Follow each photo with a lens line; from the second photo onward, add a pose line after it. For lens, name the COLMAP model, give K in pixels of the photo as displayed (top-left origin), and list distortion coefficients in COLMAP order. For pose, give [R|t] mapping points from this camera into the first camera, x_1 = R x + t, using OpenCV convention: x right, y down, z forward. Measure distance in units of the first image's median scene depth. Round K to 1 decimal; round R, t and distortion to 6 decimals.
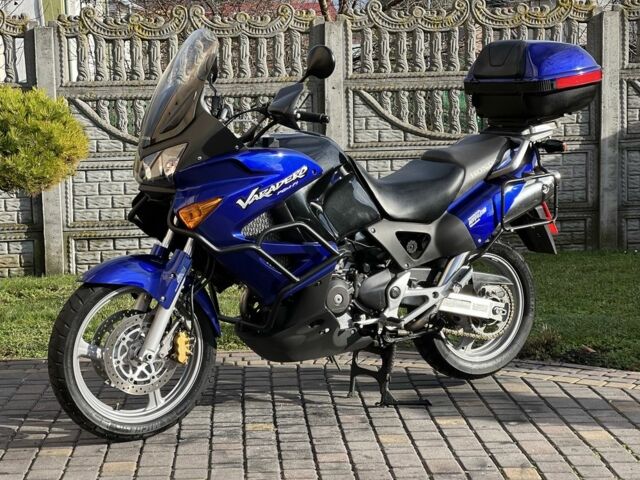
lens RADIAL K [[1397.0, 0, 320.0], [0, 1397.0, 240.0], [0, 0, 1]] dist [0.149086, 0.718629]
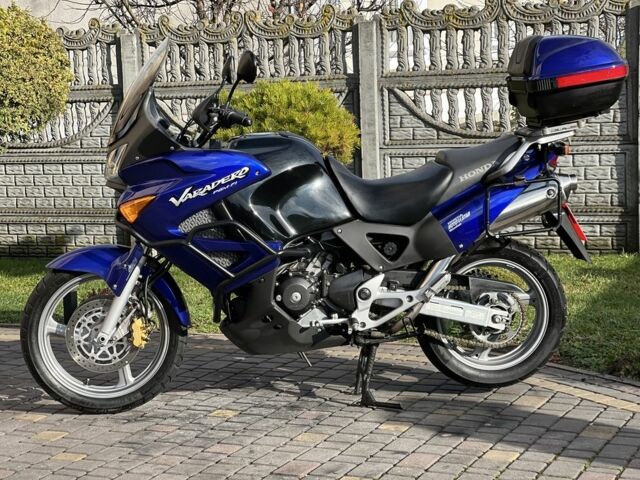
lens RADIAL K [[1397.0, 0, 320.0], [0, 1397.0, 240.0], [0, 0, 1]] dist [0.149086, 0.718629]
pose [[0.889551, 0.043796, -0.454732, 0.474475], [-0.035442, 0.999010, 0.026884, -0.026430], [0.455459, -0.007798, 0.890223, 0.094524]]
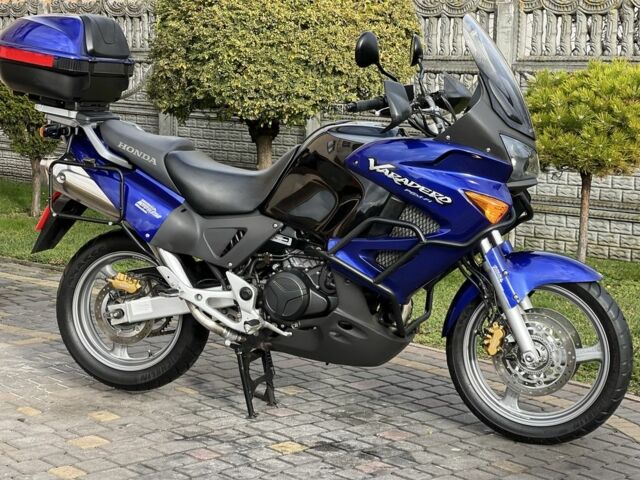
lens RADIAL K [[1397.0, 0, 320.0], [0, 1397.0, 240.0], [0, 0, 1]] dist [0.149086, 0.718629]
pose [[0.625462, 0.139739, -0.767639, 0.622662], [-0.118446, 0.989435, 0.083605, -0.074506], [0.771212, 0.038632, 0.635406, 0.418221]]
